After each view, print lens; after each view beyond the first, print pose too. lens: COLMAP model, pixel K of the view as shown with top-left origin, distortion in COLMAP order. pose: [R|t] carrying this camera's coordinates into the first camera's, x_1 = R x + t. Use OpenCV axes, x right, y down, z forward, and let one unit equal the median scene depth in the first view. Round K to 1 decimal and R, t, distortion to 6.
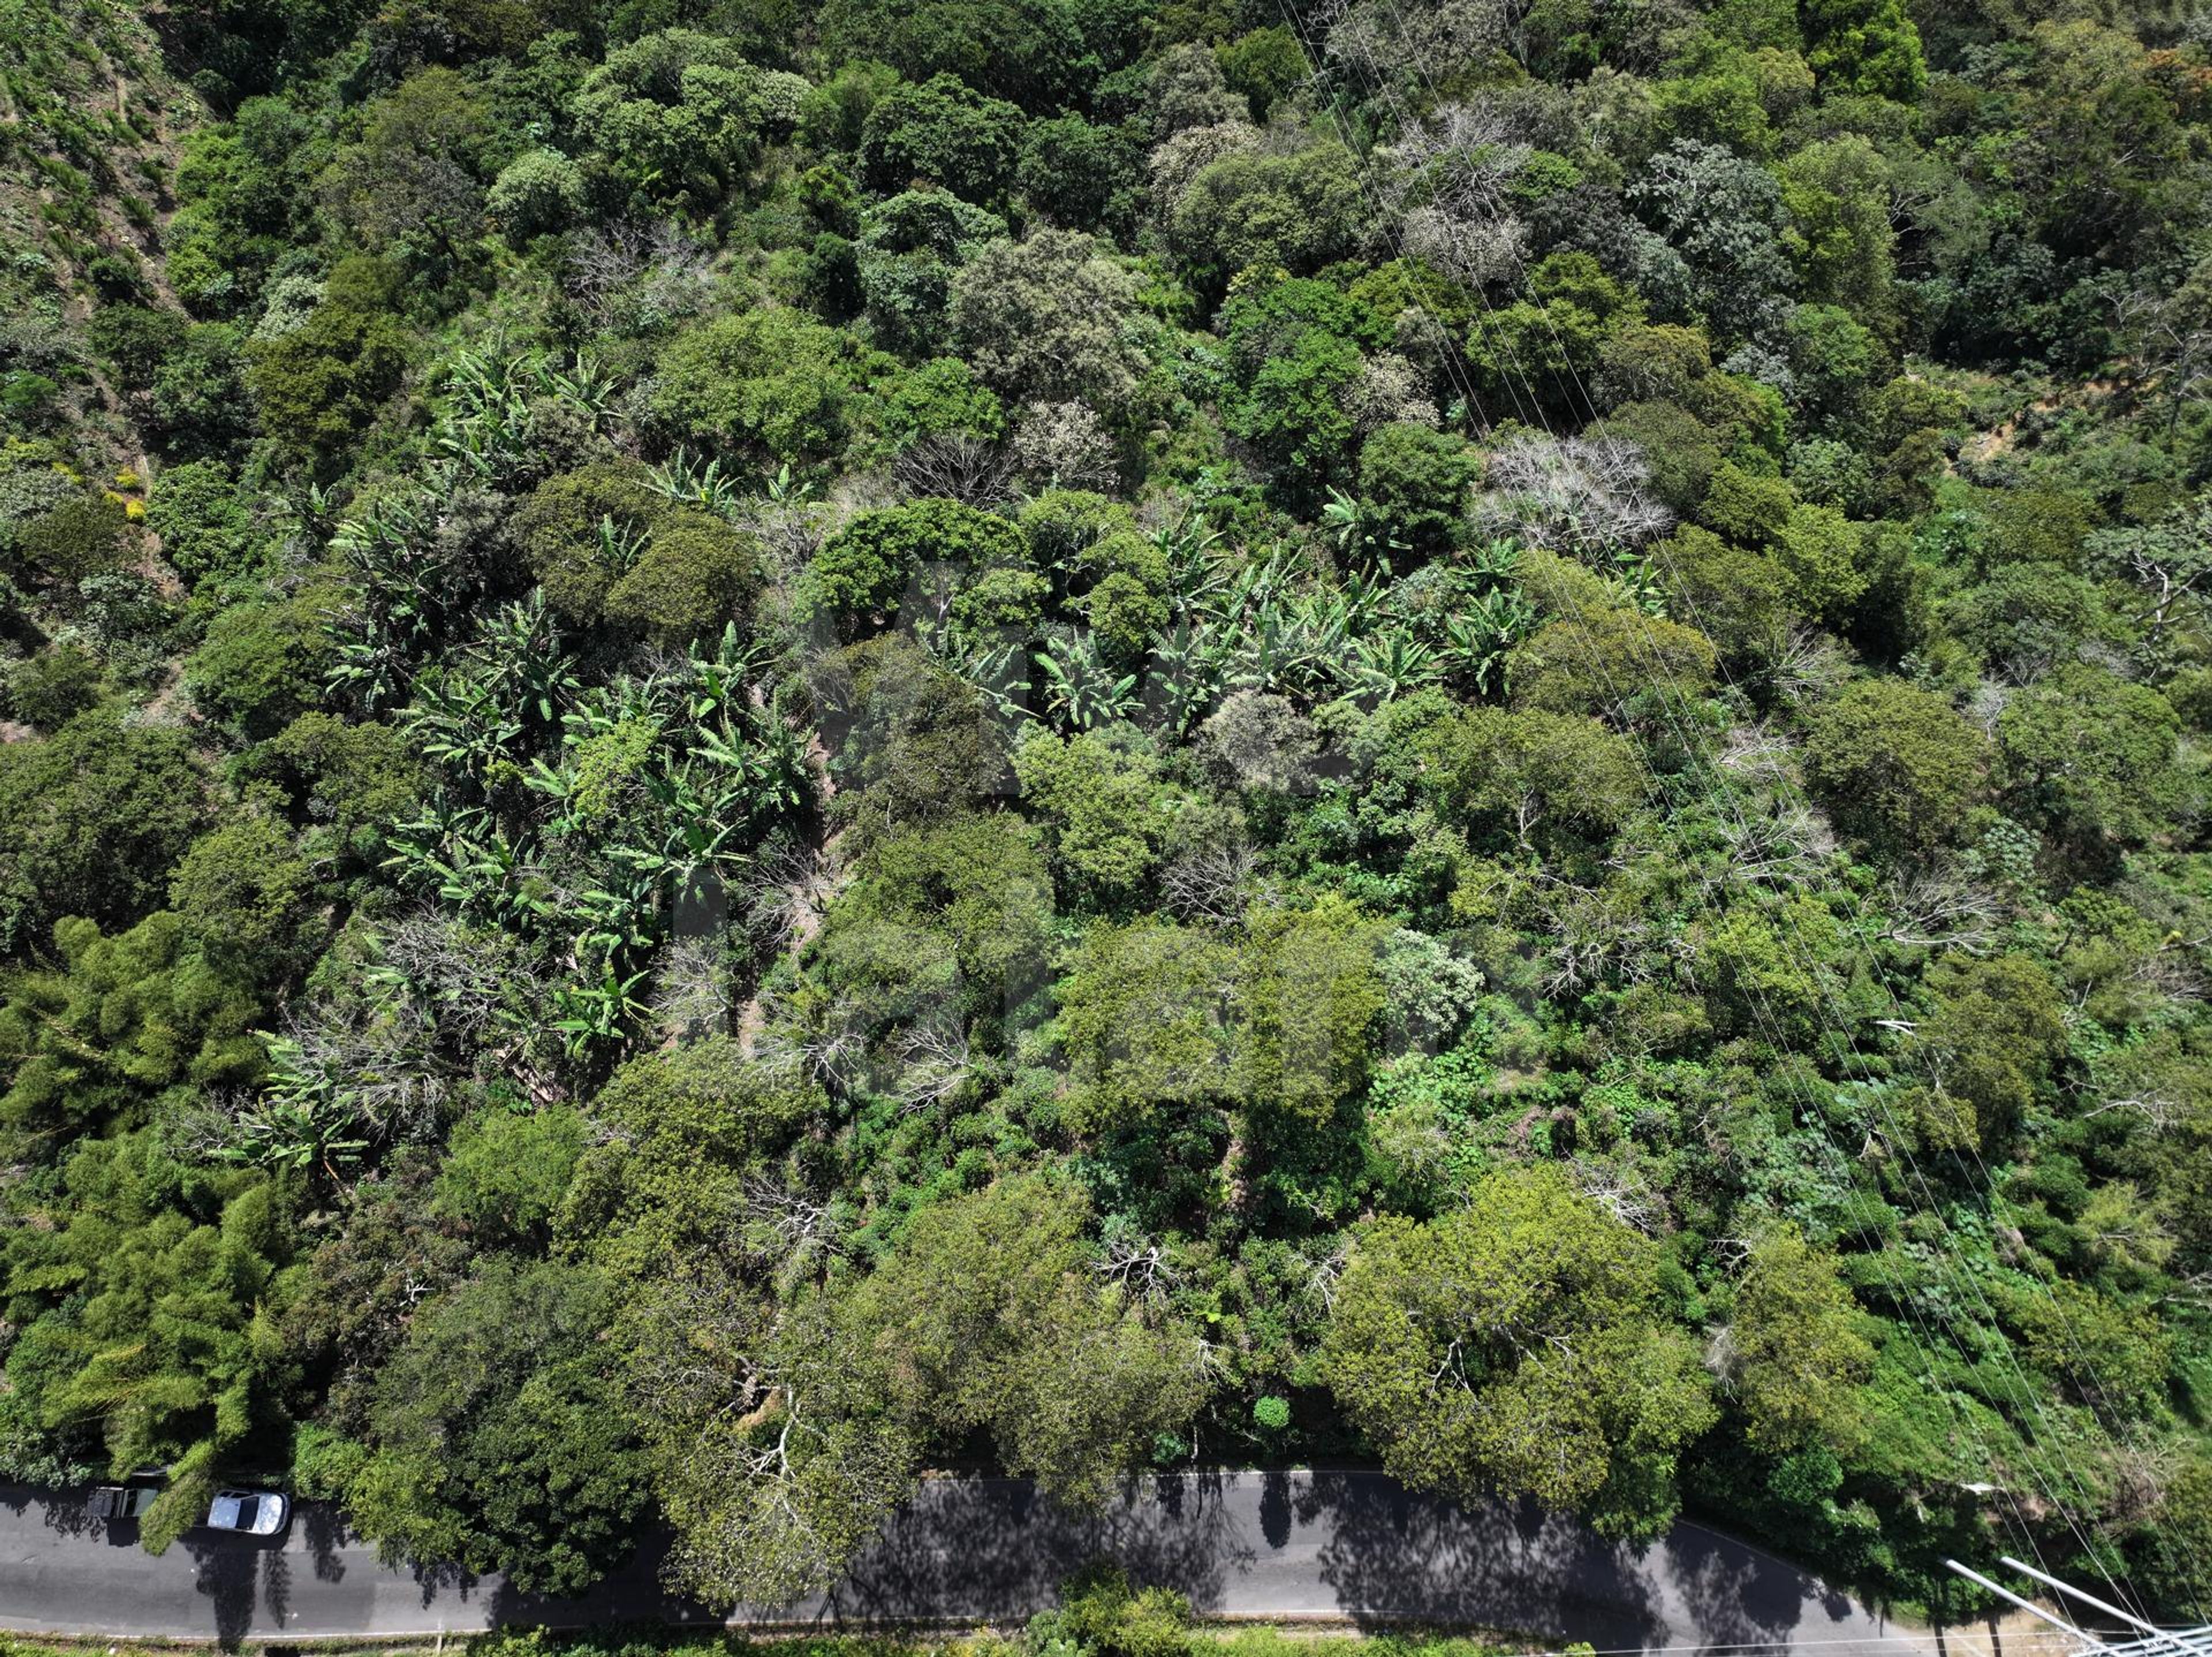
lens RADIAL K [[1552.9, 0, 1110.7], [0, 1552.9, 823.7], [0, 0, 1]] dist [-0.008298, 0.022446]
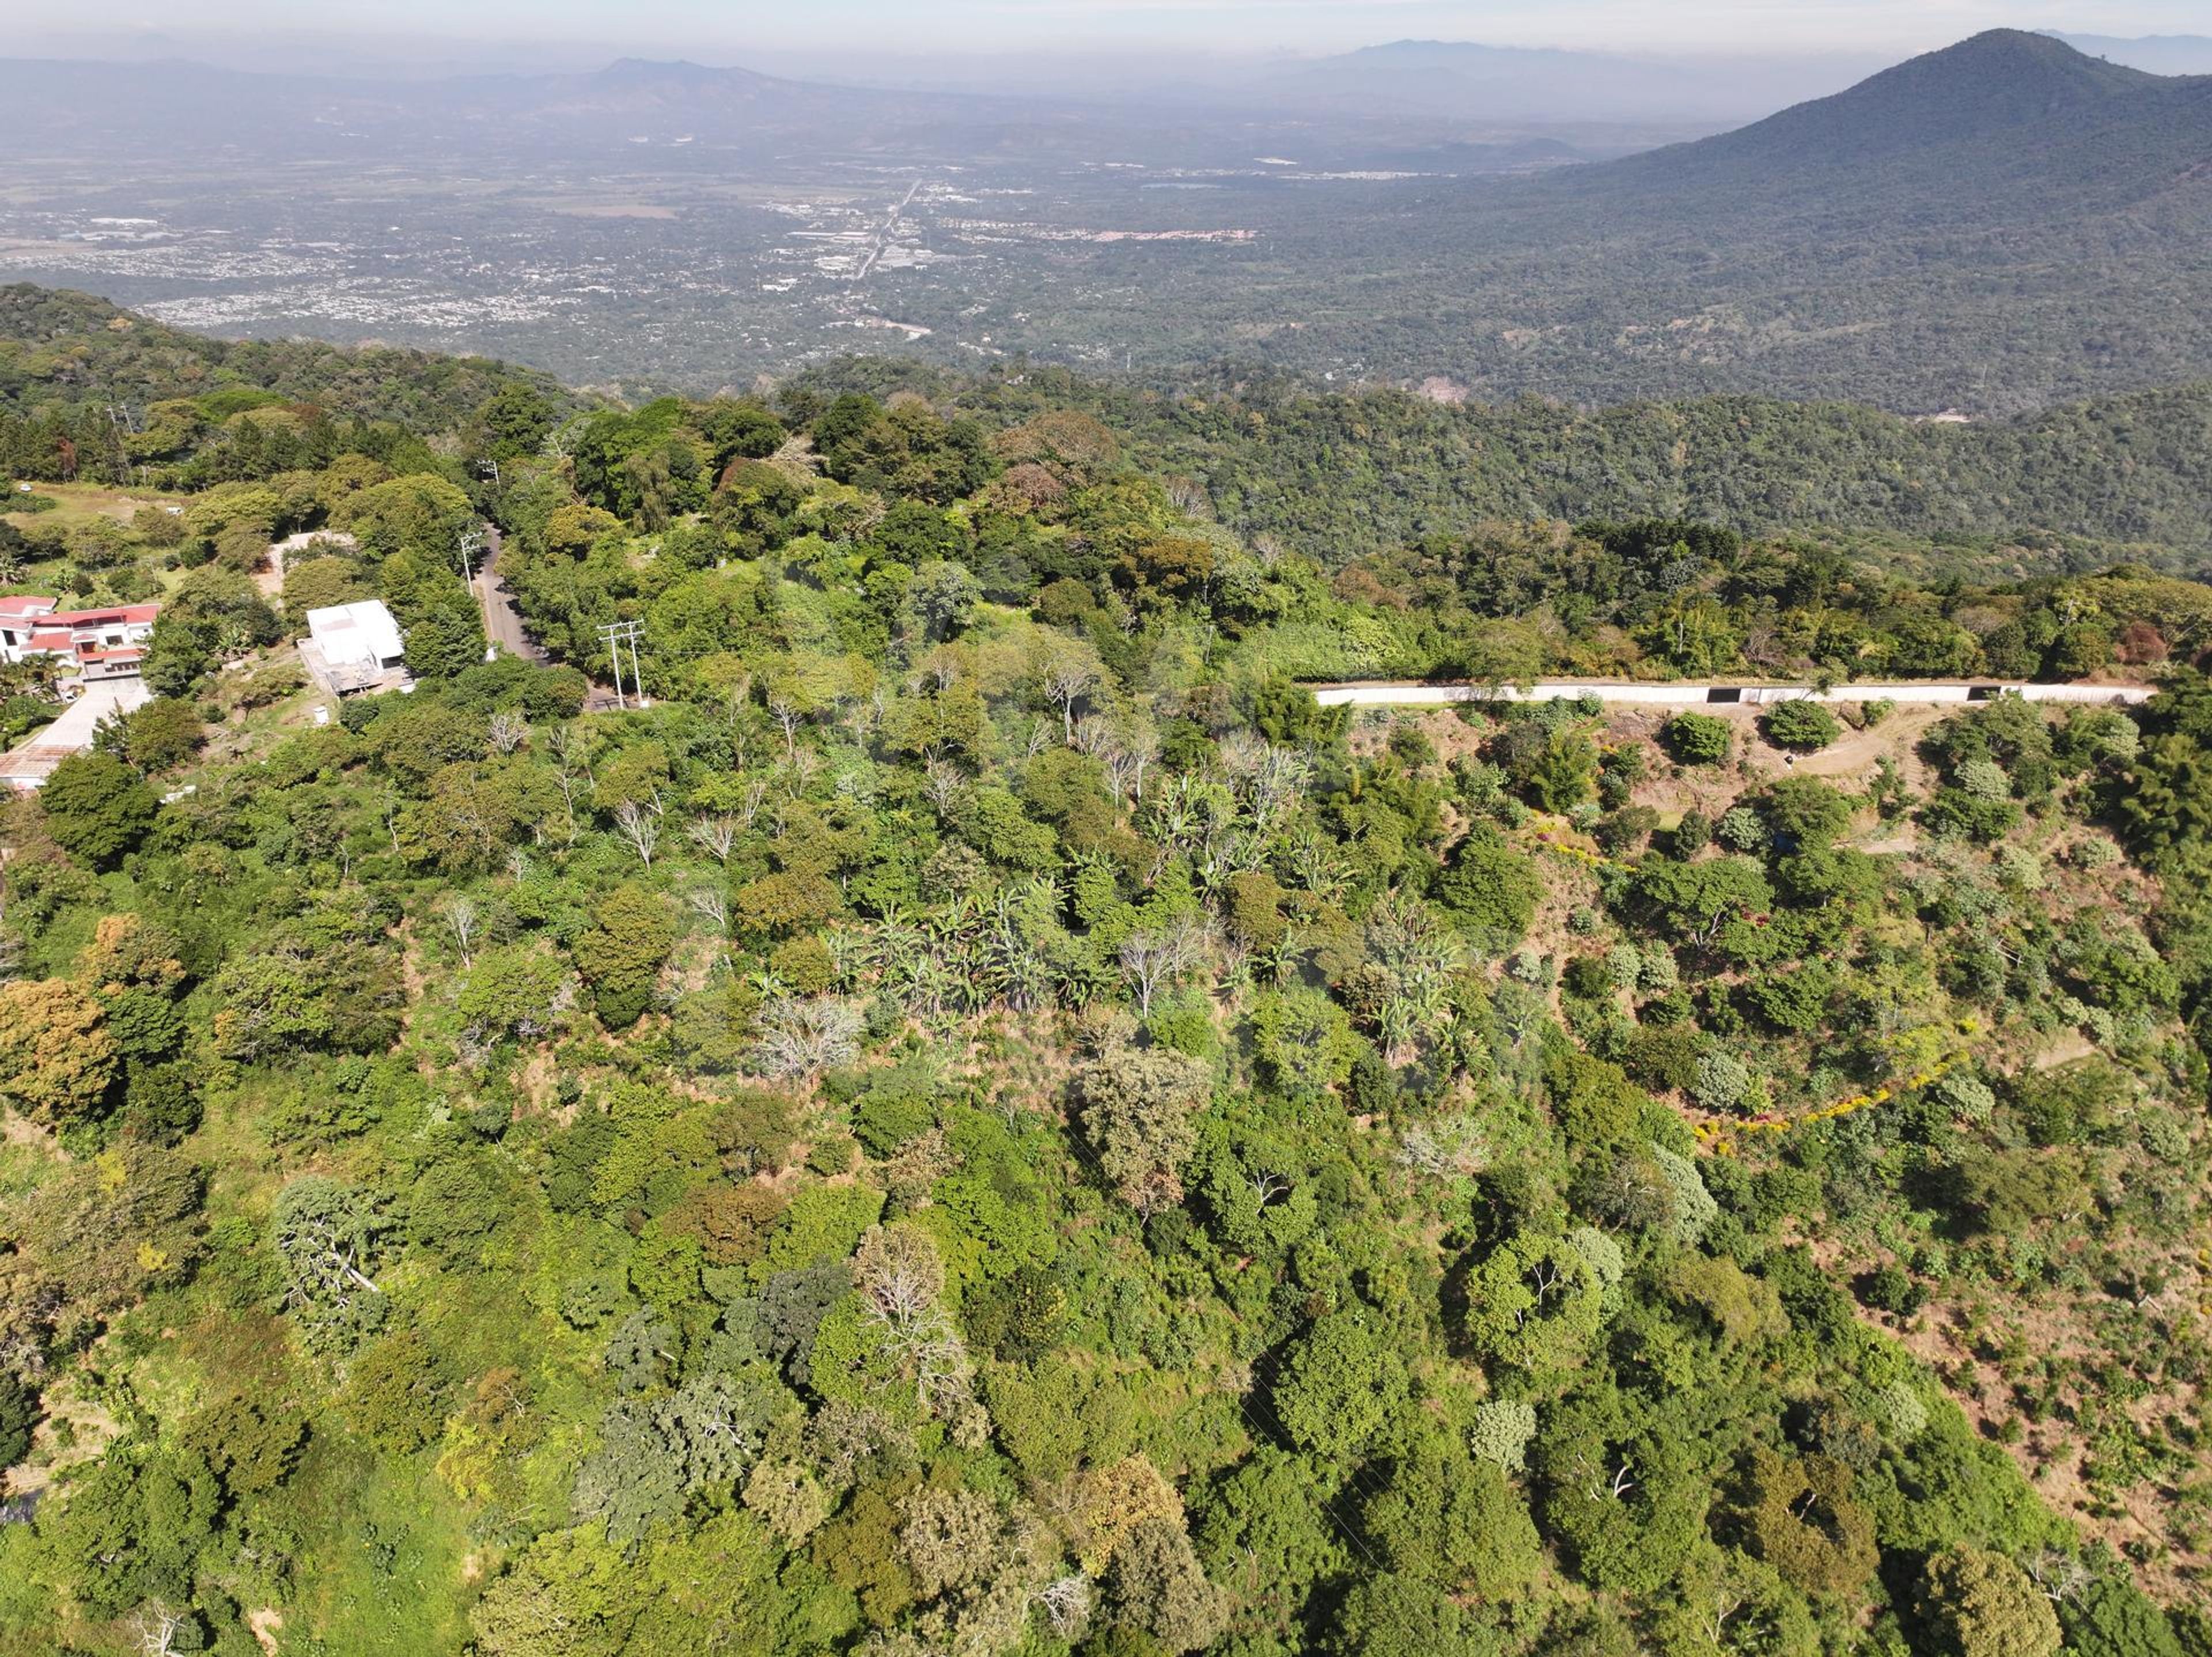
lens RADIAL K [[1555.0, 0, 1110.7], [0, 1555.0, 828.7], [0, 0, 1]] dist [-0.007186, 0.025504]
pose [[-0.937721, 0.151001, -0.312855, 0.554343], [-0.341630, -0.237529, 0.909323, -2.071047], [0.062996, 0.959572, 0.274322, 0.390346]]
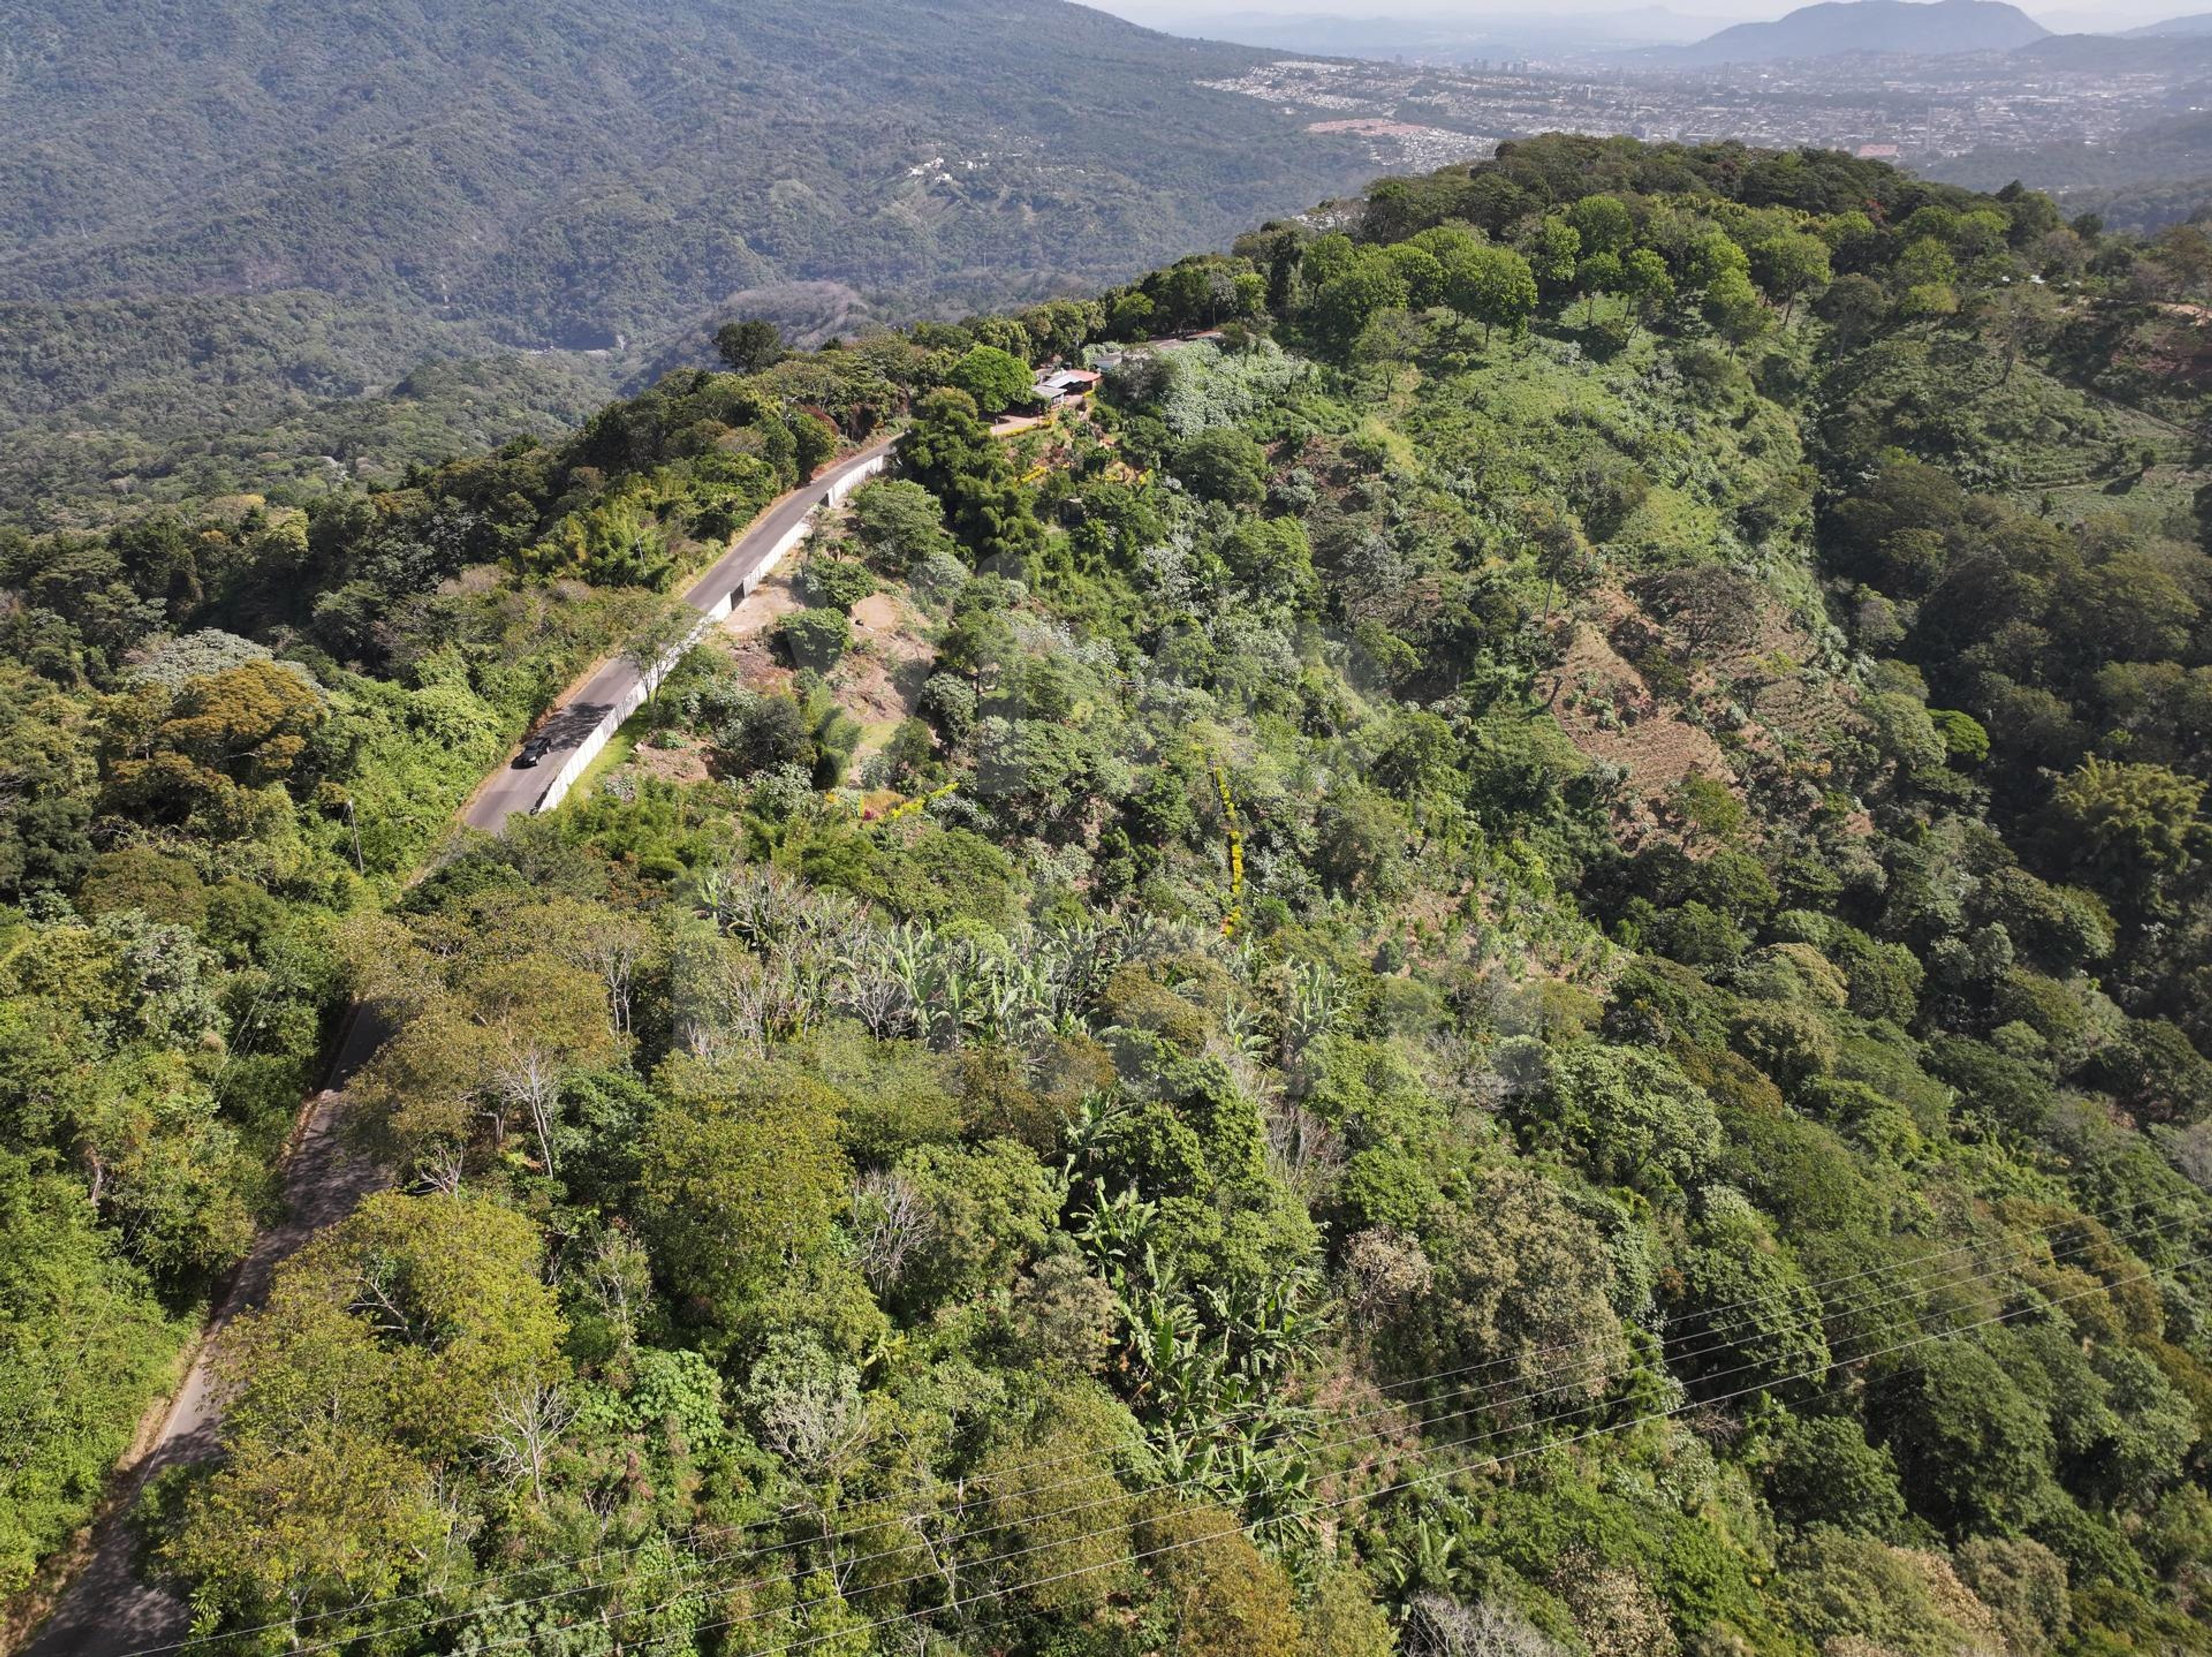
lens RADIAL K [[1555.0, 0, 1111.5], [0, 1555.0, 820.9], [0, 0, 1]] dist [-0.003666, 0.024977]
pose [[0.163145, 0.467181, -0.868980, 0.825188], [-0.968856, 0.242169, -0.051701, -0.107274], [0.186286, 0.850350, 0.492140, 0.259623]]
